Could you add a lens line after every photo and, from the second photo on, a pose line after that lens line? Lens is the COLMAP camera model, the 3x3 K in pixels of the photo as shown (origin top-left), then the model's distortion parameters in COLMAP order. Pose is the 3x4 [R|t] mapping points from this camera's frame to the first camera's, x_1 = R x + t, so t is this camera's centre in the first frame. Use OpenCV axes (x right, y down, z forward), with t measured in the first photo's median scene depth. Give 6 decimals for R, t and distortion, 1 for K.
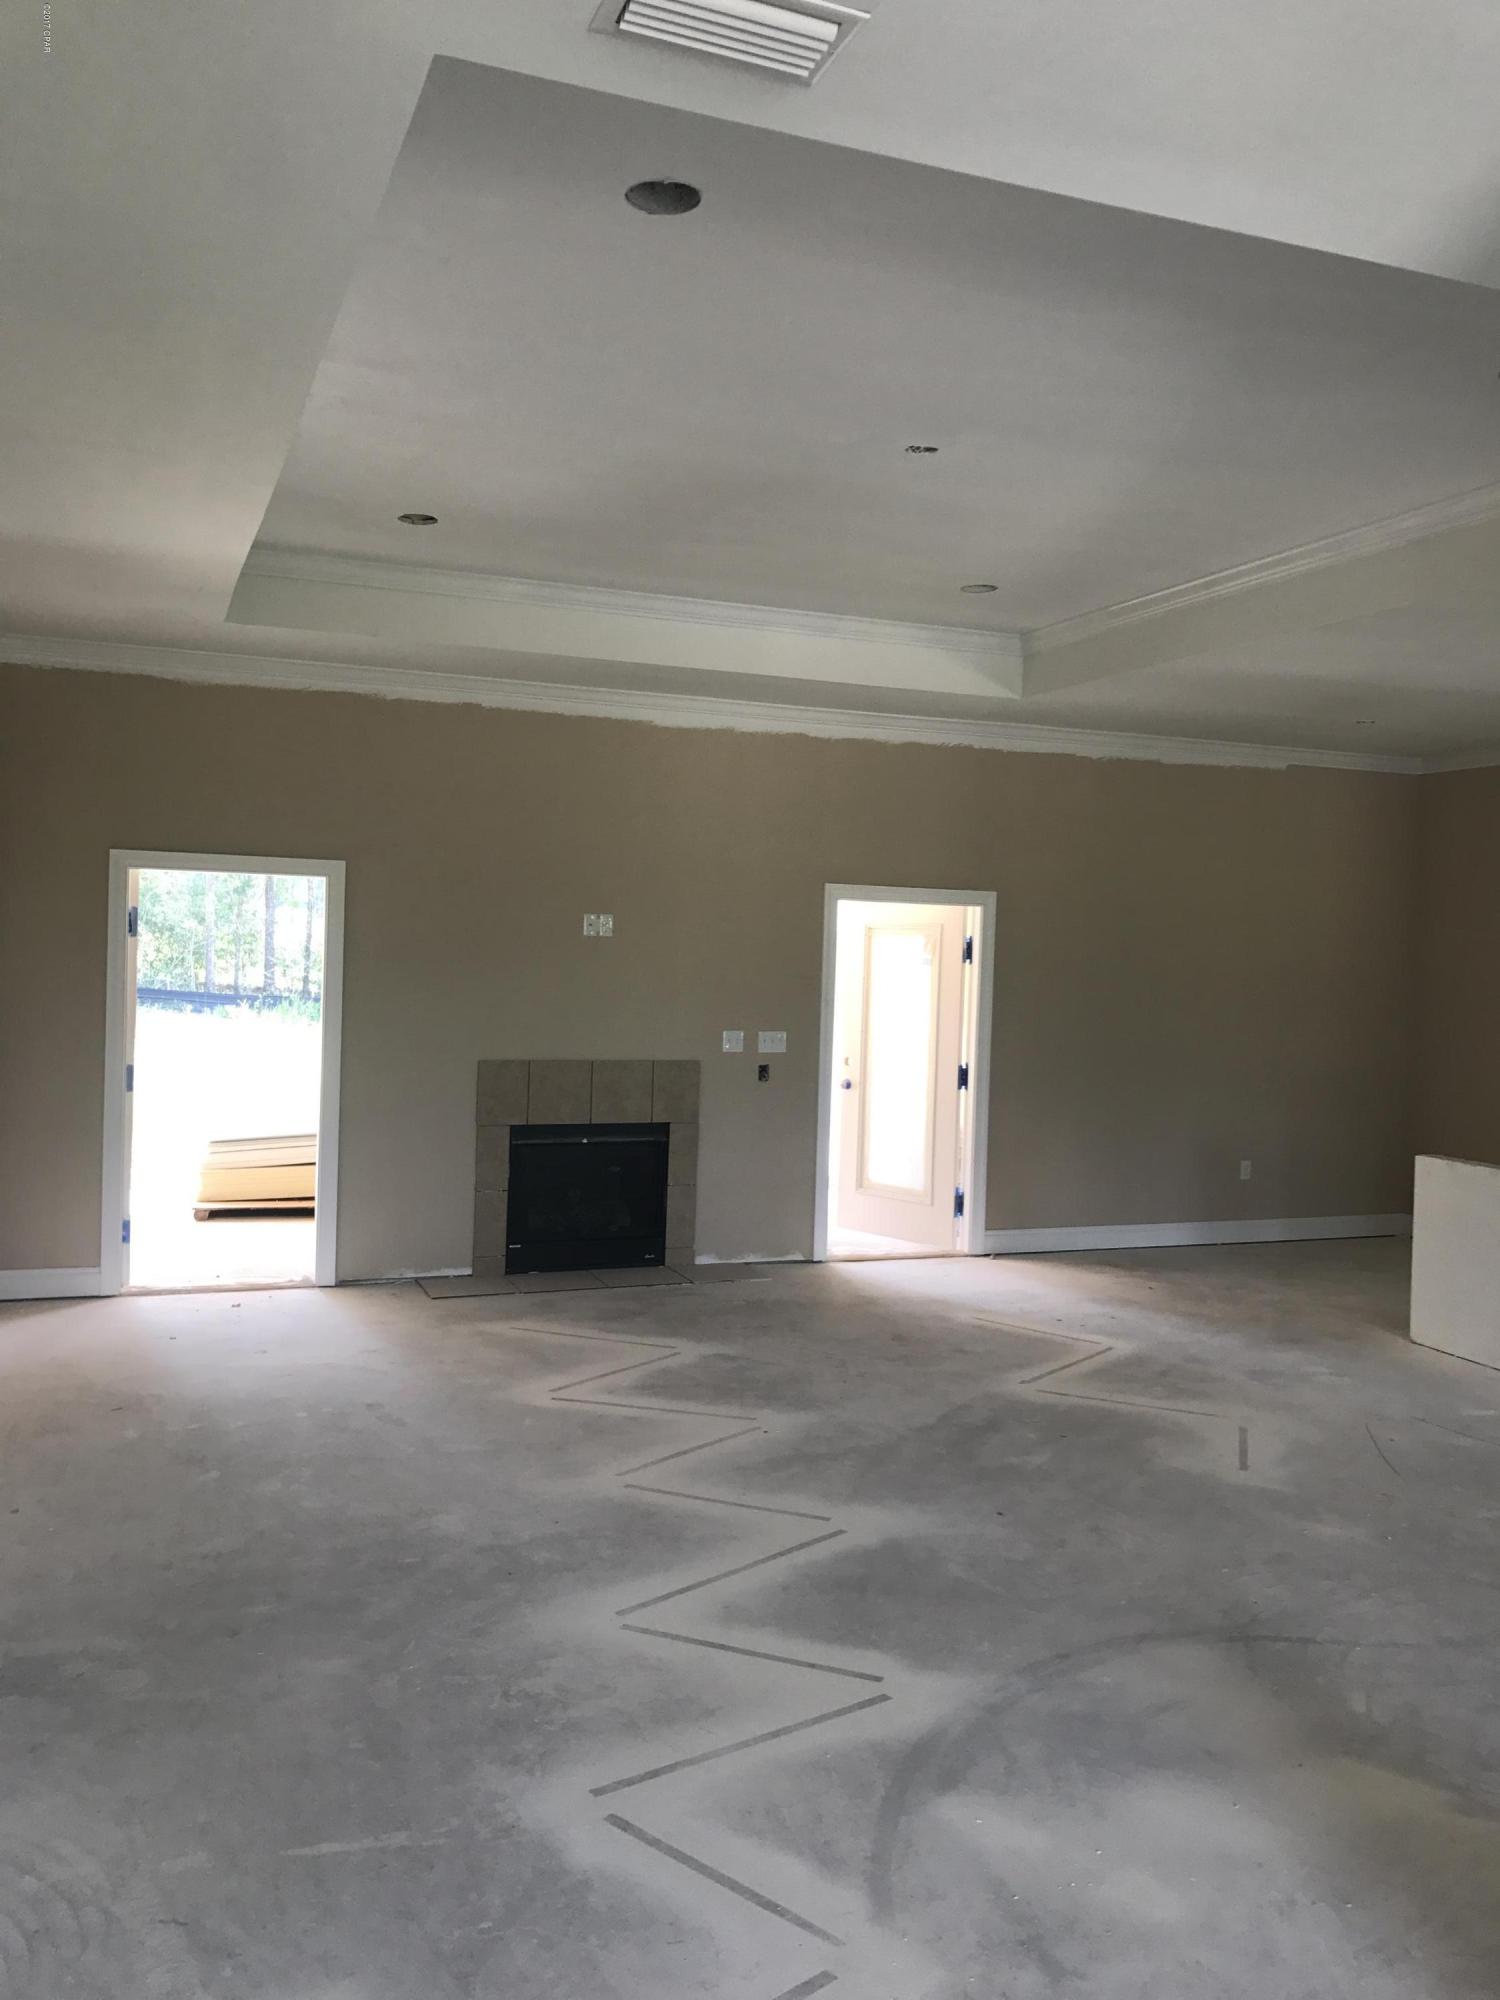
lens RADIAL K [[1624.0, 0, 786.1], [0, 1624.0, 984.3], [0, 0, 1]] dist [0.001571, -0.002542]
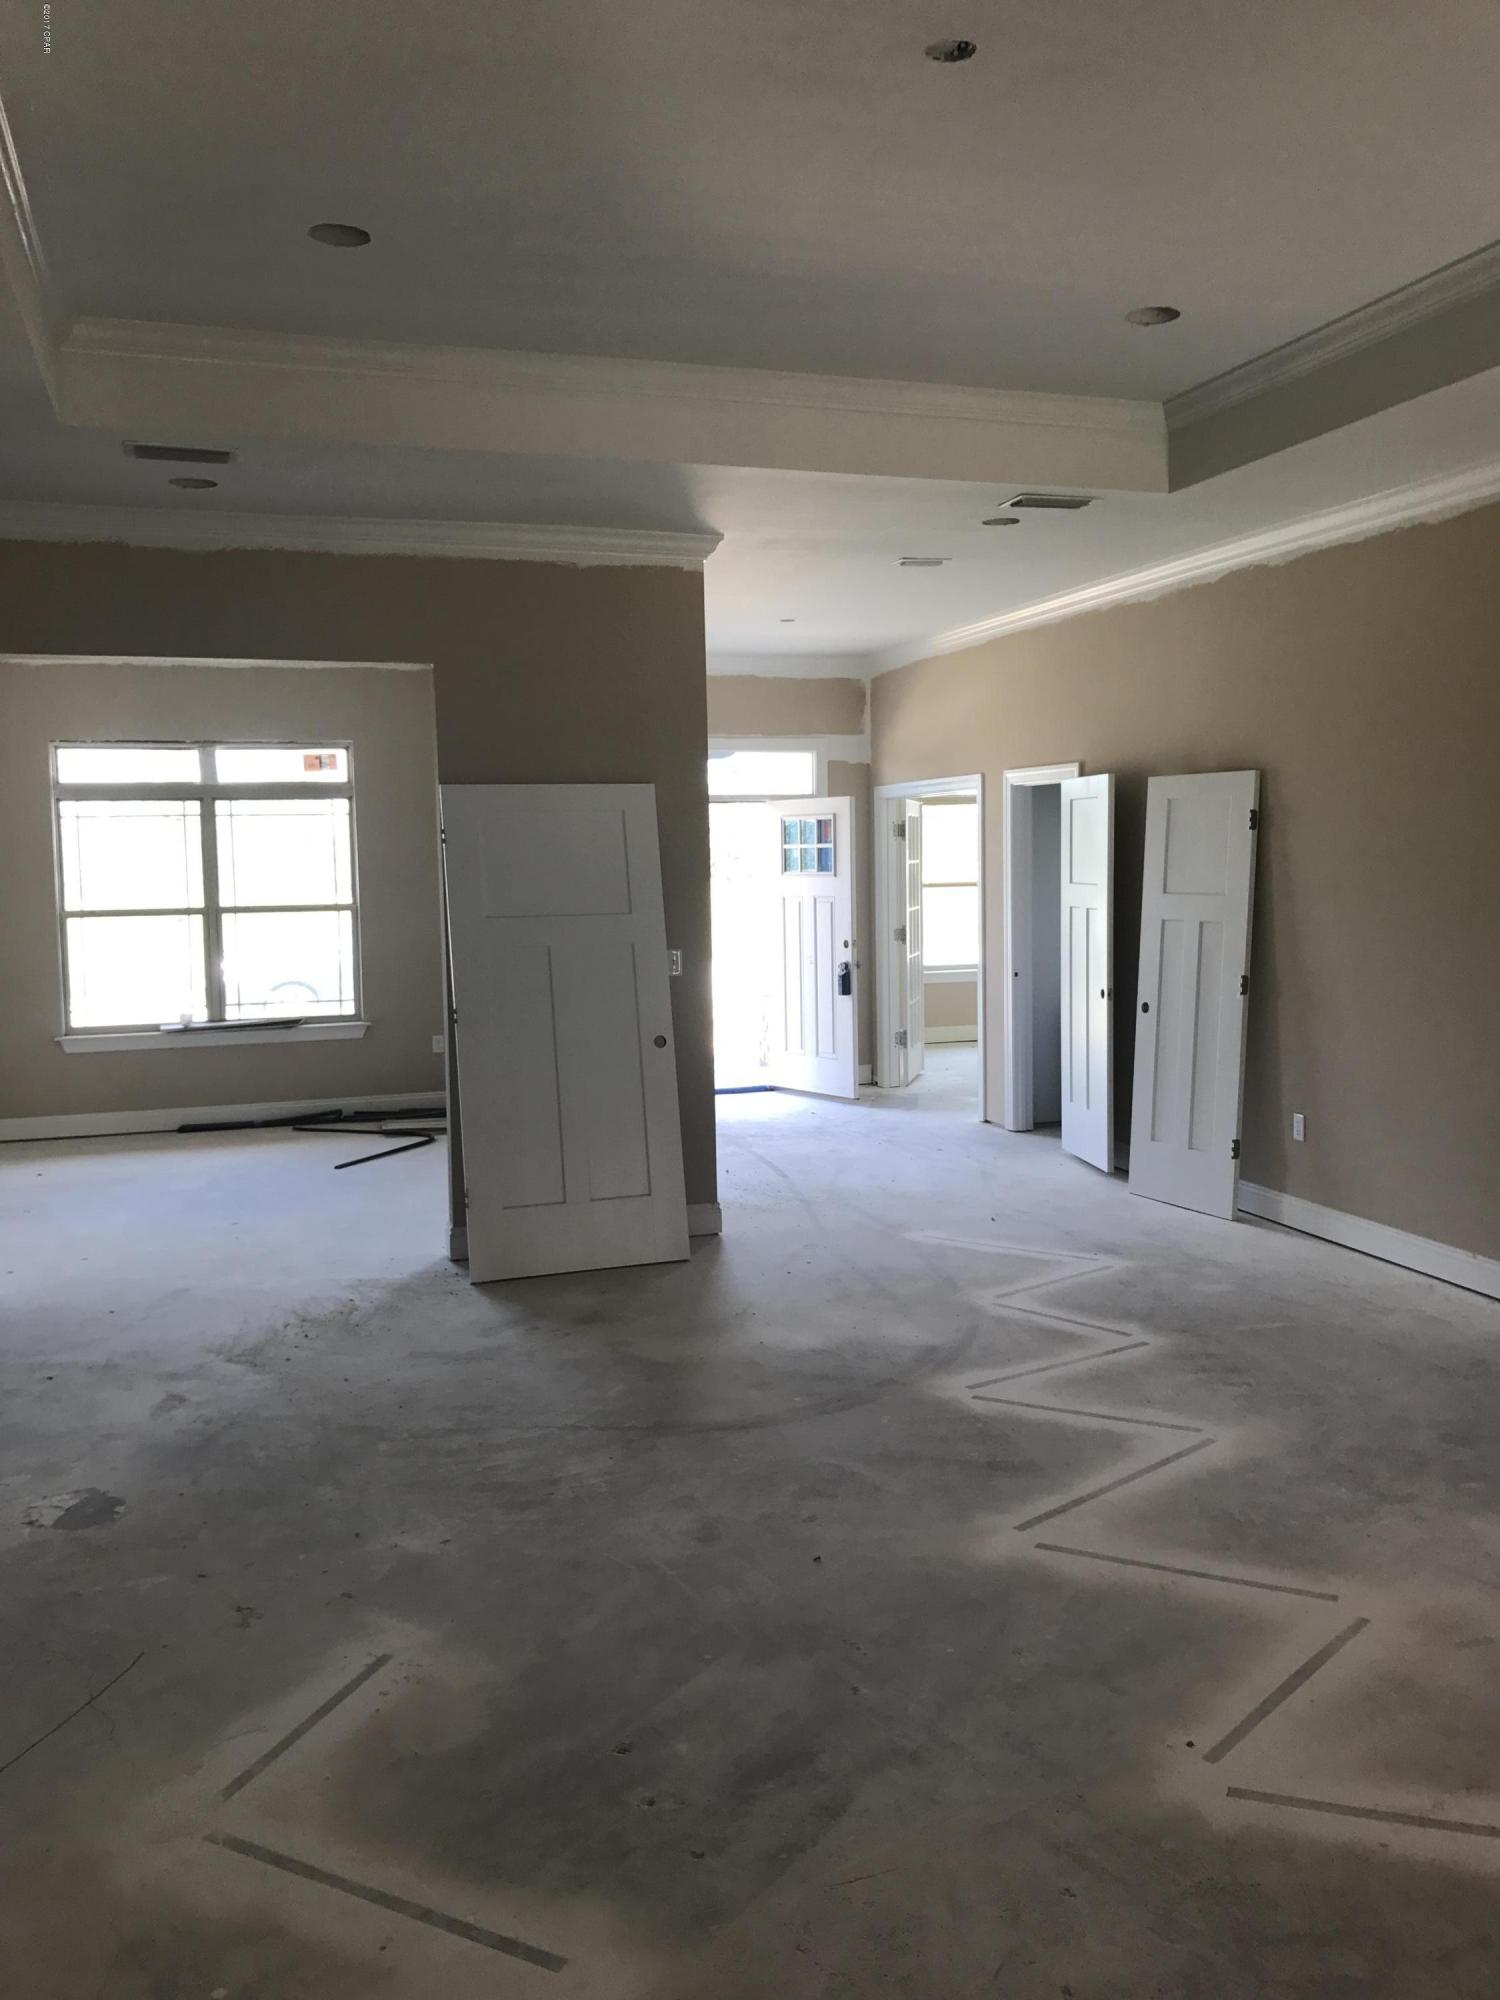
lens RADIAL K [[1647.6, 0, 750.0], [0, 1647.6, 1000.0], [0, 0, 1]] dist [-0.000686, -0.000475]
pose [[-0.996755, -0.024511, 0.076676, 0.085127], [-0.015592, 0.993263, 0.114824, -0.022682], [-0.078974, 0.113256, -0.990422, 1.350987]]
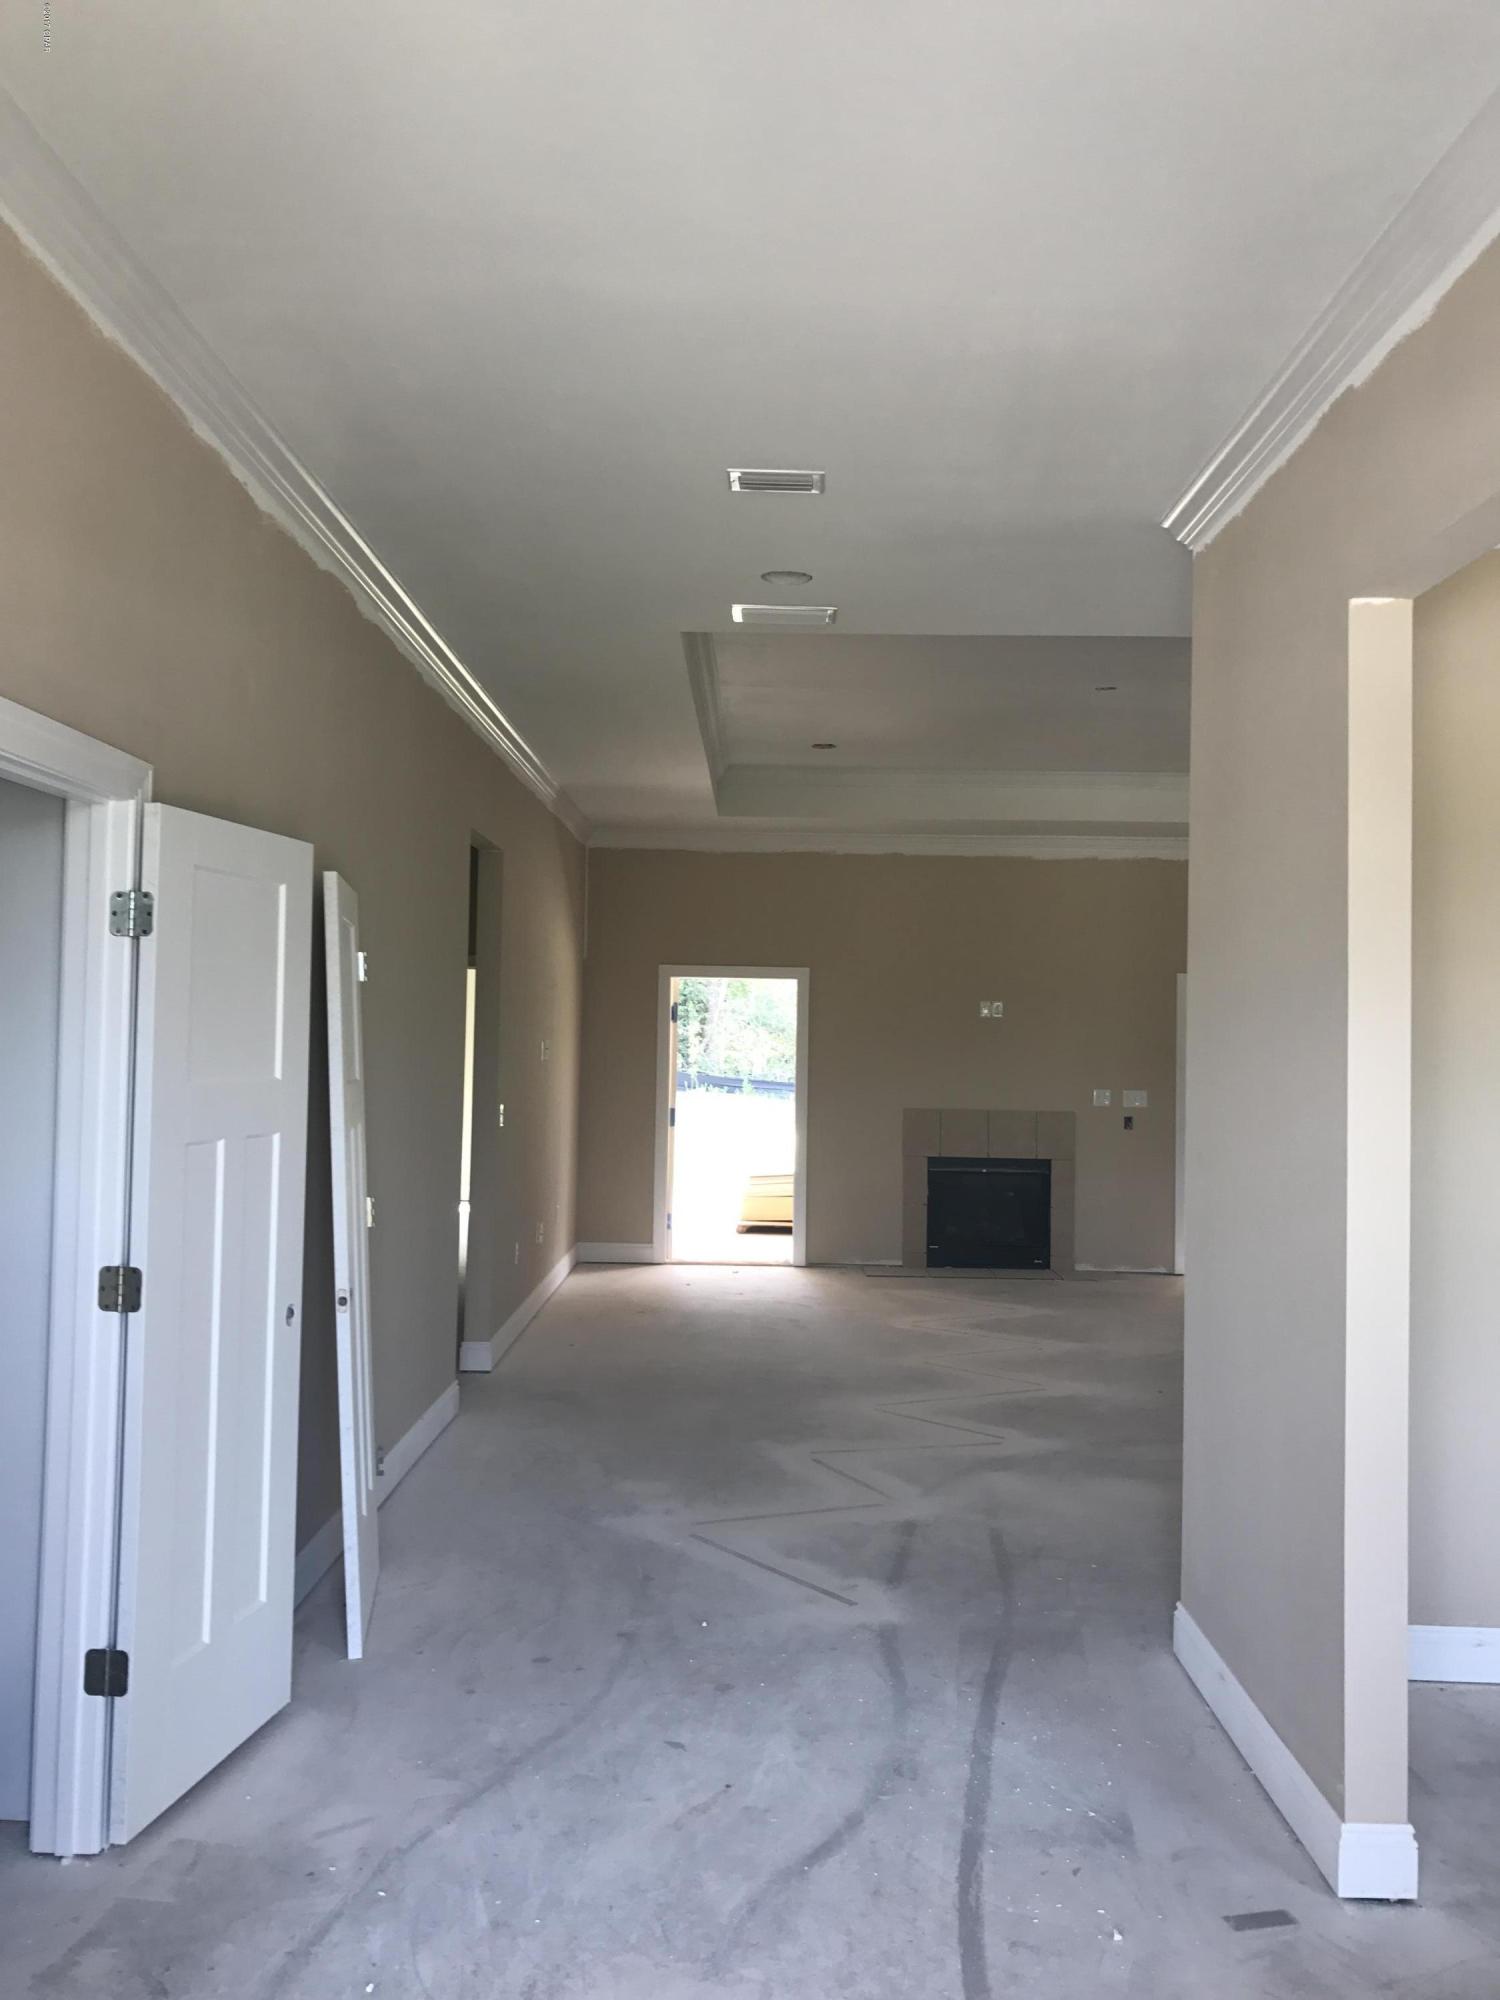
lens RADIAL K [[1647.6, 0, 750.0], [0, 1647.6, 1000.0], [0, 0, 1]] dist [-0.000686, -0.000475]
pose [[0.920448, -0.020807, -0.390311, 0.280432], [-0.000015, 0.998580, -0.053268, 0.033929], [0.390865, 0.049036, 0.919141, -0.405244]]
